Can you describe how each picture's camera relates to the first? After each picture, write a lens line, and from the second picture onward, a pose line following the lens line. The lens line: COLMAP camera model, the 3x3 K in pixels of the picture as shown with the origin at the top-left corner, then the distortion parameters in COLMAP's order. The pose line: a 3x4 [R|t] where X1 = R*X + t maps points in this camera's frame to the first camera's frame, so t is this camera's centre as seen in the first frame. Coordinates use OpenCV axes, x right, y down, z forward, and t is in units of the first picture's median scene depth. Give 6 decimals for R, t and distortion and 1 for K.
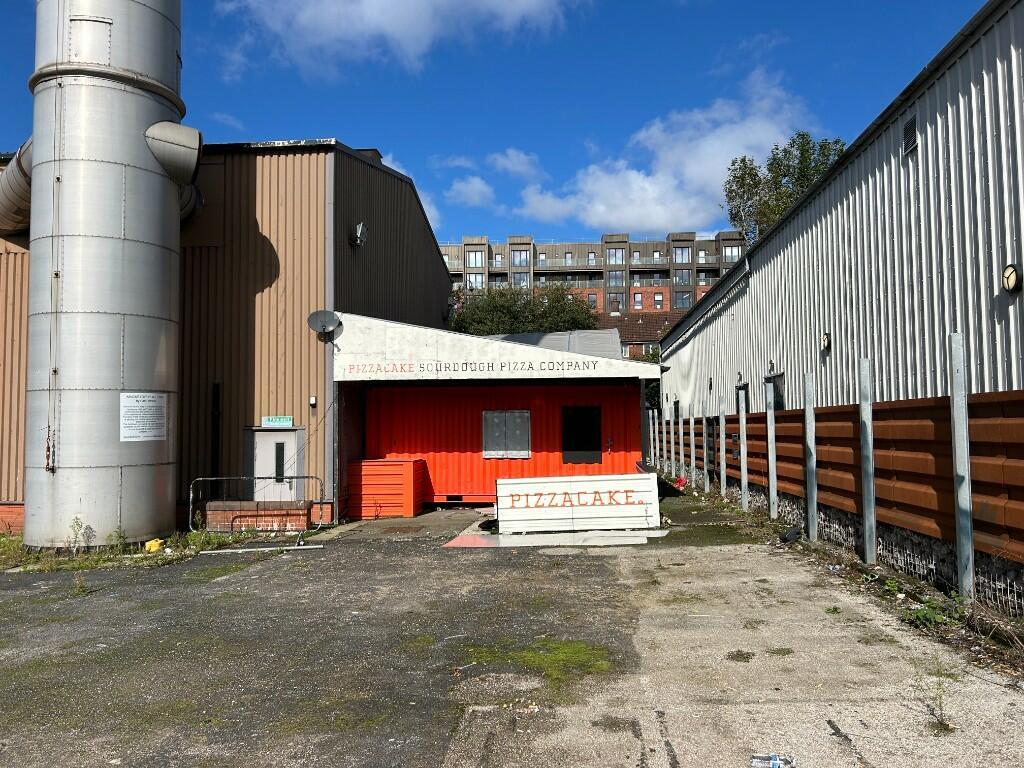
lens RADIAL K [[781.8, 0, 512.0], [0, 781.8, 384.0], [0, 0, 1]] dist [0.030935, 0.000269]
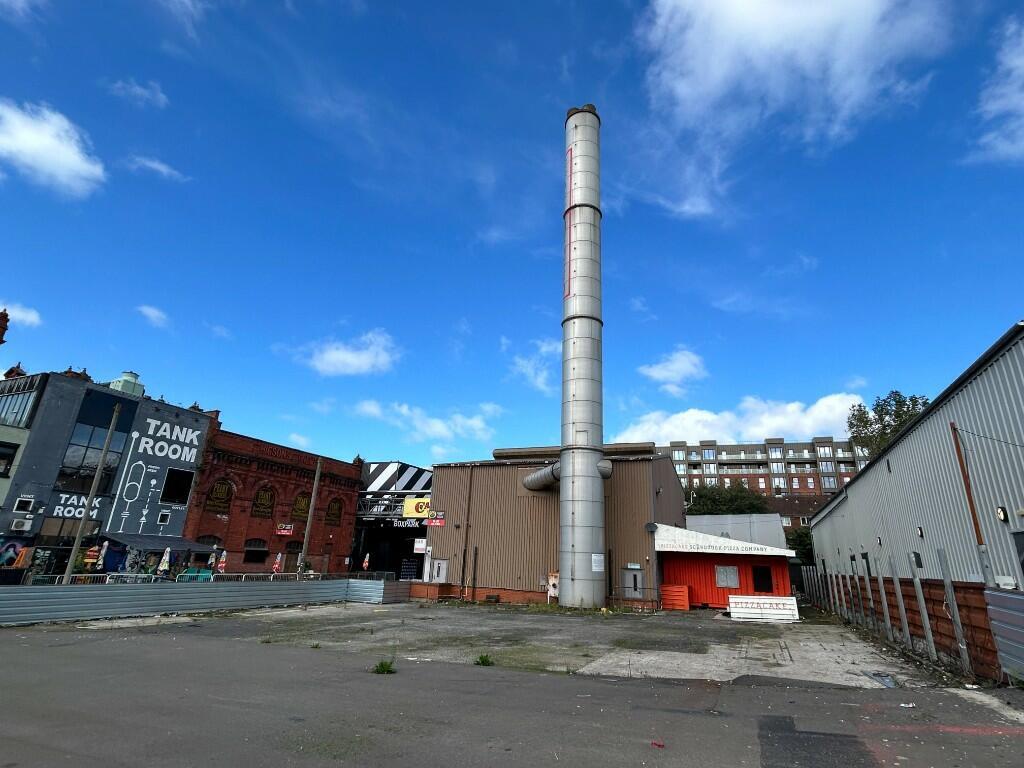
lens RADIAL K [[515.2, 0, 513.7], [0, 515.2, 398.0], [0, 0, 1]] dist [-0.001455, -0.000045]
pose [[0.942506, -0.044066, -0.331271, -0.083033], [-0.037811, 0.970842, -0.236721, -0.072929], [0.332043, 0.235636, 0.913358, -0.831181]]
